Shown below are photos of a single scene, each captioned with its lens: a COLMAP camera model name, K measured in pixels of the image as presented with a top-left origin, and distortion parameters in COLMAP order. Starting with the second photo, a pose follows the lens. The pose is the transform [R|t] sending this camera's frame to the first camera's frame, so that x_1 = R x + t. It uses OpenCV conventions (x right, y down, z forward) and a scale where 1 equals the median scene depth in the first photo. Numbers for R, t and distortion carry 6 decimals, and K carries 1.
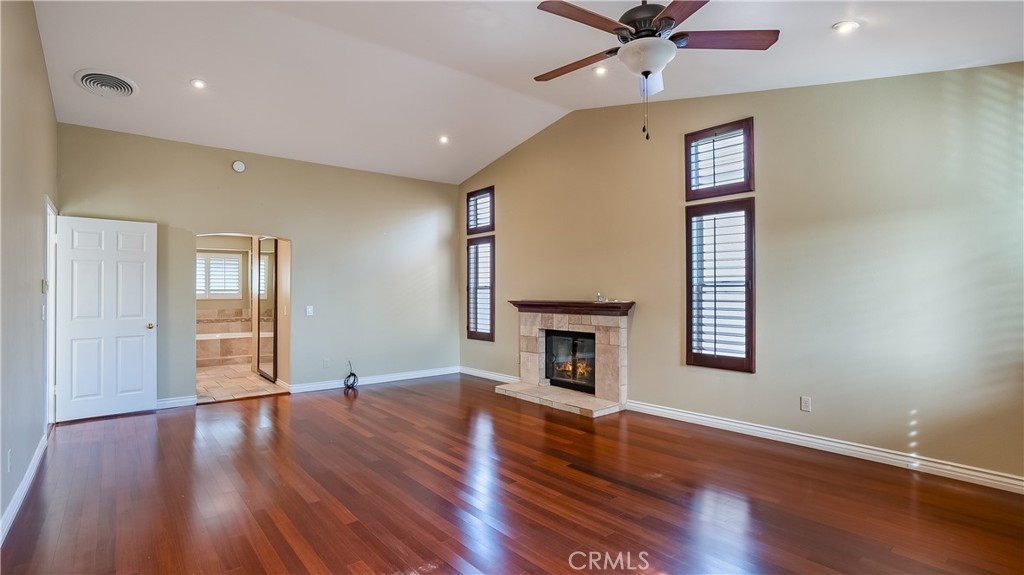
lens RADIAL K [[501.4, 0, 509.3], [0, 501.4, 291.1], [0, 0, 1]] dist [-0.012579, 0.001693]
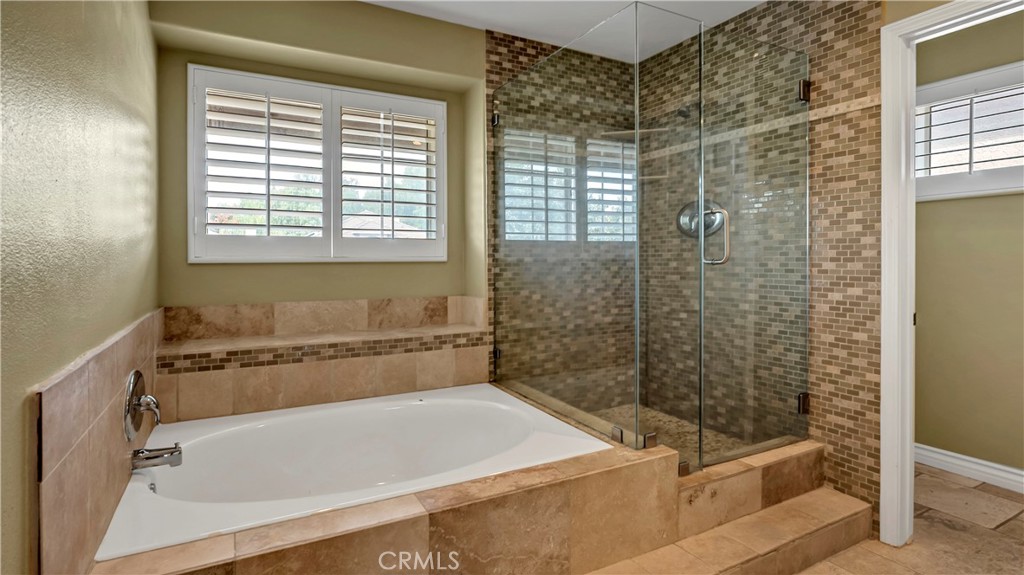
lens RADIAL K [[501.4, 0, 513.1], [0, 501.4, 283.6], [0, 0, 1]] dist [-0.012579, 0.001693]
pose [[0.979994, -0.002649, -0.199009, -0.457119], [0.003699, 0.999981, 0.004904, 0.027243], [0.198993, -0.005542, 0.979985, 0.756617]]
